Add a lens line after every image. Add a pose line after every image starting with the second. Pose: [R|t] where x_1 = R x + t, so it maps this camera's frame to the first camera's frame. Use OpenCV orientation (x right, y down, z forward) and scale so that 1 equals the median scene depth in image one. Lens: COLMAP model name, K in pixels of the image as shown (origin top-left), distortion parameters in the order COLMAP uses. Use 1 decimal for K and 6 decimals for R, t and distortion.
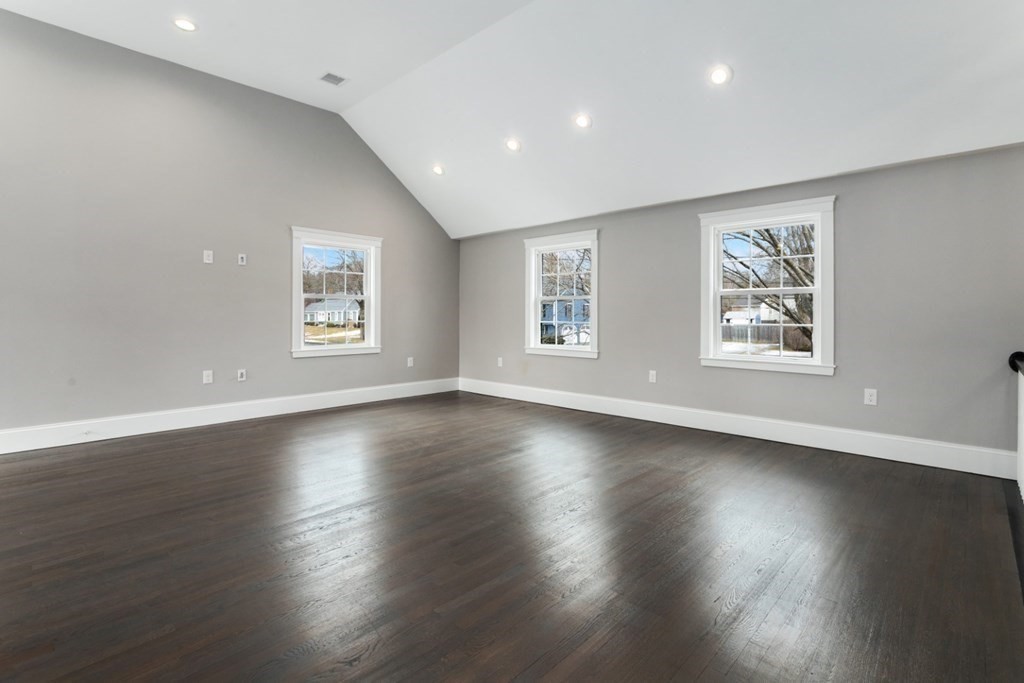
lens RADIAL K [[485.4, 0, 528.7], [0, 485.4, 331.1], [0, 0, 1]] dist [-0.000465, -0.001792]
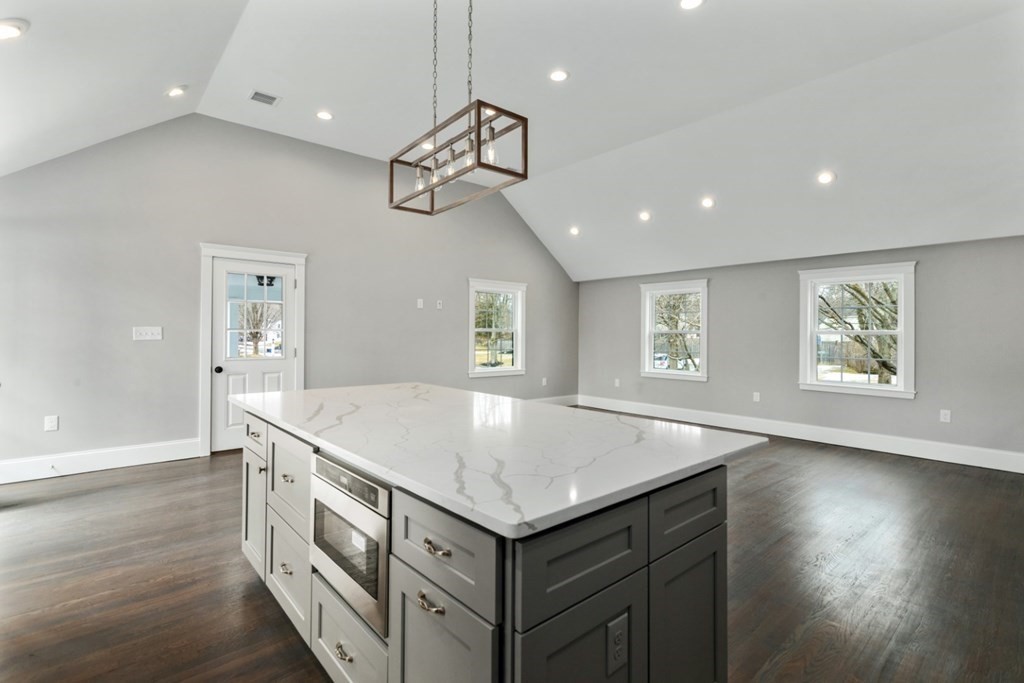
lens RADIAL K [[485.4, 0, 512.7], [0, 485.4, 343.9], [0, 0, 1]] dist [-0.000465, -0.001792]
pose [[0.993705, 0.007756, -0.111763, -0.217762], [-0.008726, 0.999928, -0.008196, -0.026697], [0.111692, 0.009120, 0.993701, -0.302536]]
